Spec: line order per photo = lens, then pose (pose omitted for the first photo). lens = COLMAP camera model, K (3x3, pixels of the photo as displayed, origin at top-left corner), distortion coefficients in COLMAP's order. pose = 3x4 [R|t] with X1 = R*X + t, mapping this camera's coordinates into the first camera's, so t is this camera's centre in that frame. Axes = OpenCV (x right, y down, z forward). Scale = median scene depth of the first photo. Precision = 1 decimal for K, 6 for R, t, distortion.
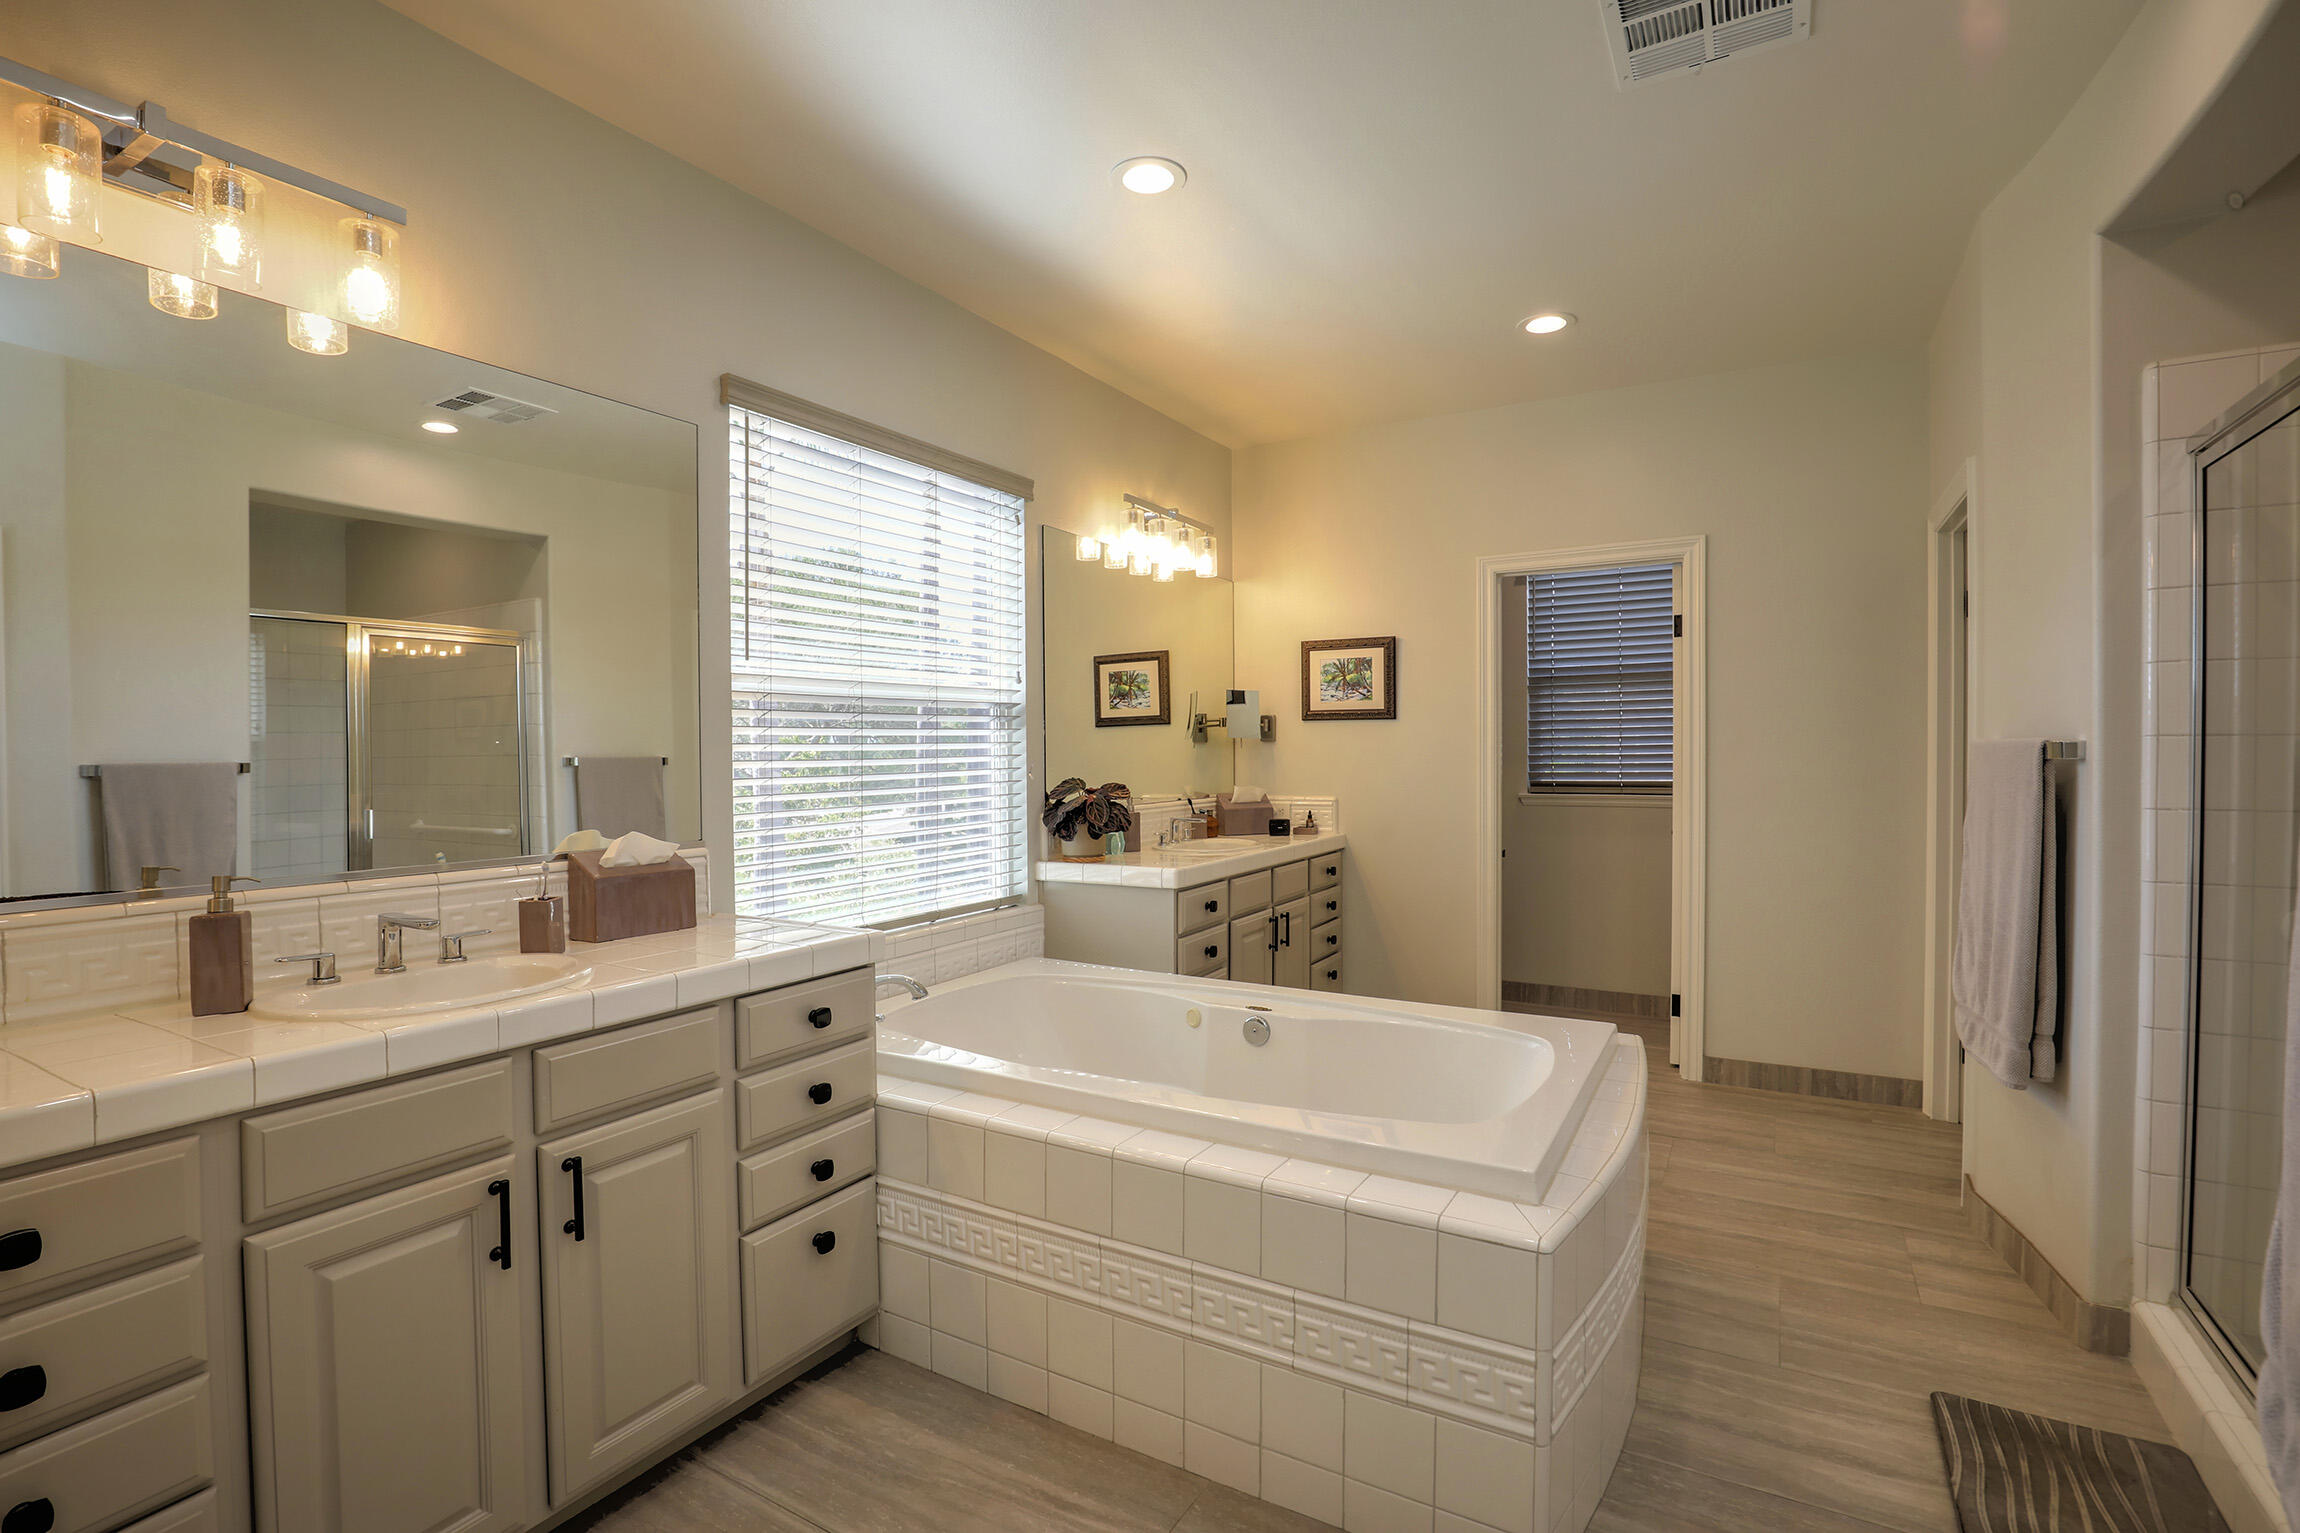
lens RADIAL K [[1059.3, 0, 1147.4], [0, 1059.3, 767.5], [0, 0, 1]] dist [-0.018818, 0.001411]
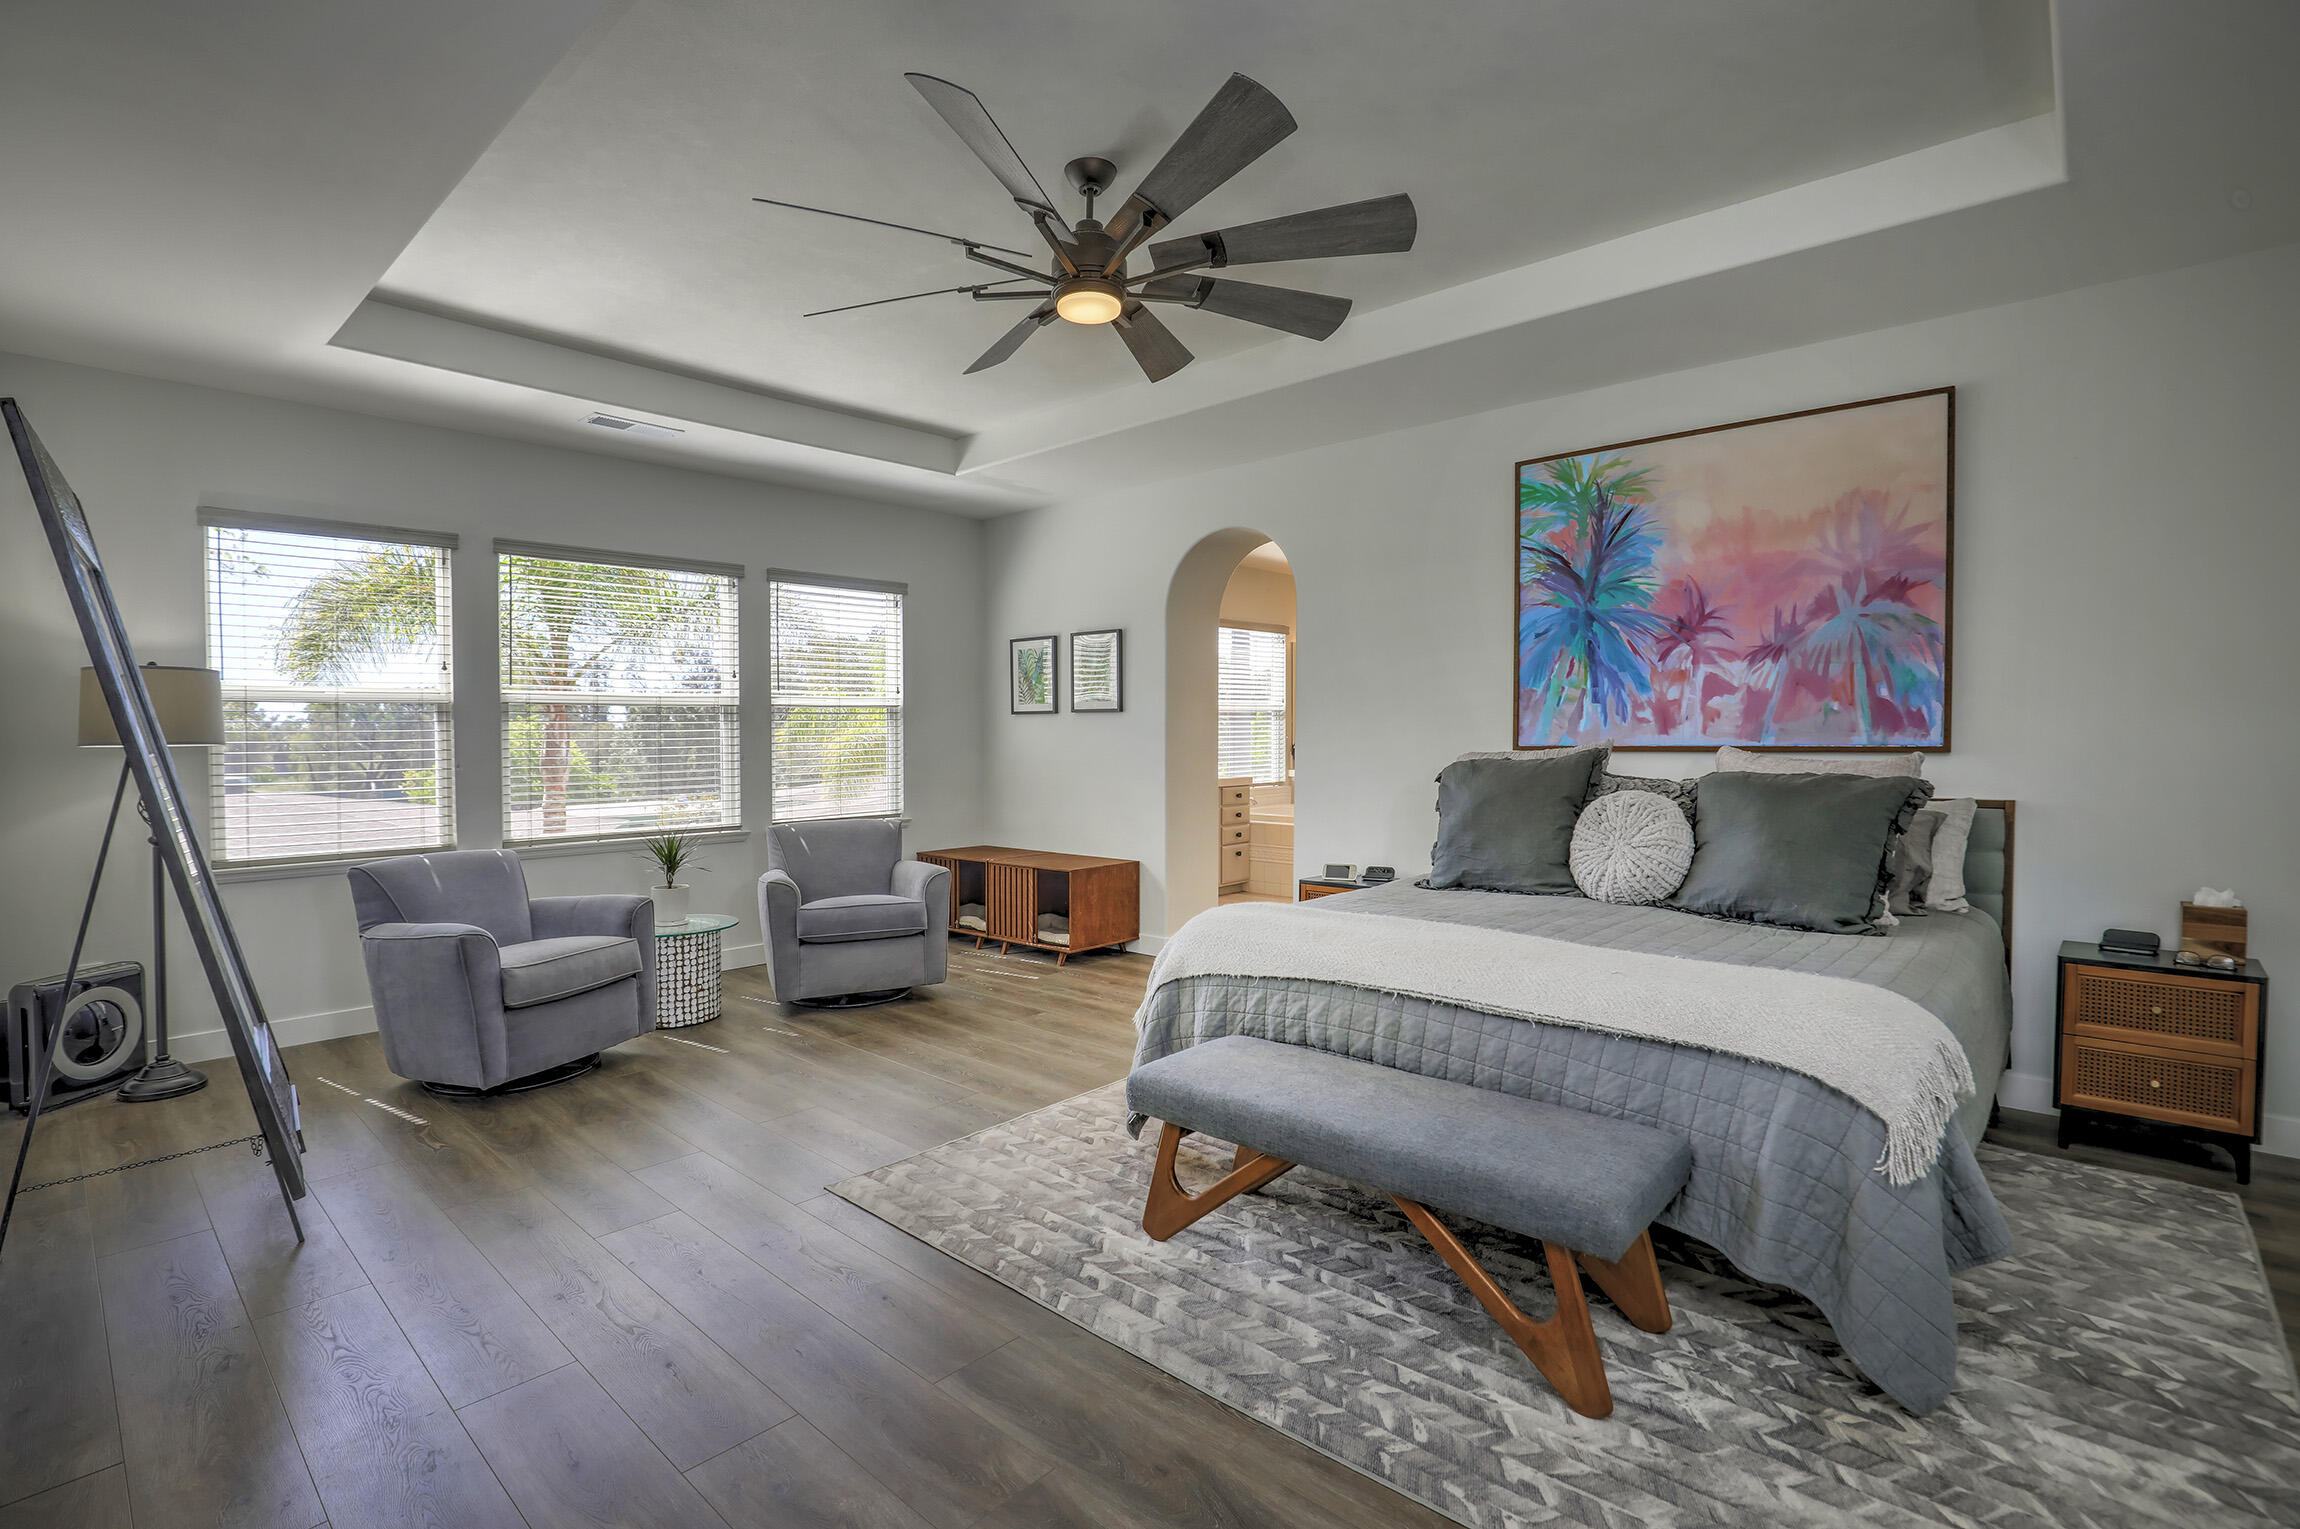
lens RADIAL K [[1059.3, 0, 1149.5], [0, 1059.3, 754.6], [0, 0, 1]] dist [-0.018818, 0.001411]
pose [[0.978557, 0.007301, -0.205847, 0.106533], [-0.005609, 0.999946, 0.008802, 0.032000], [0.205900, -0.007459, 0.978545, -1.779049]]
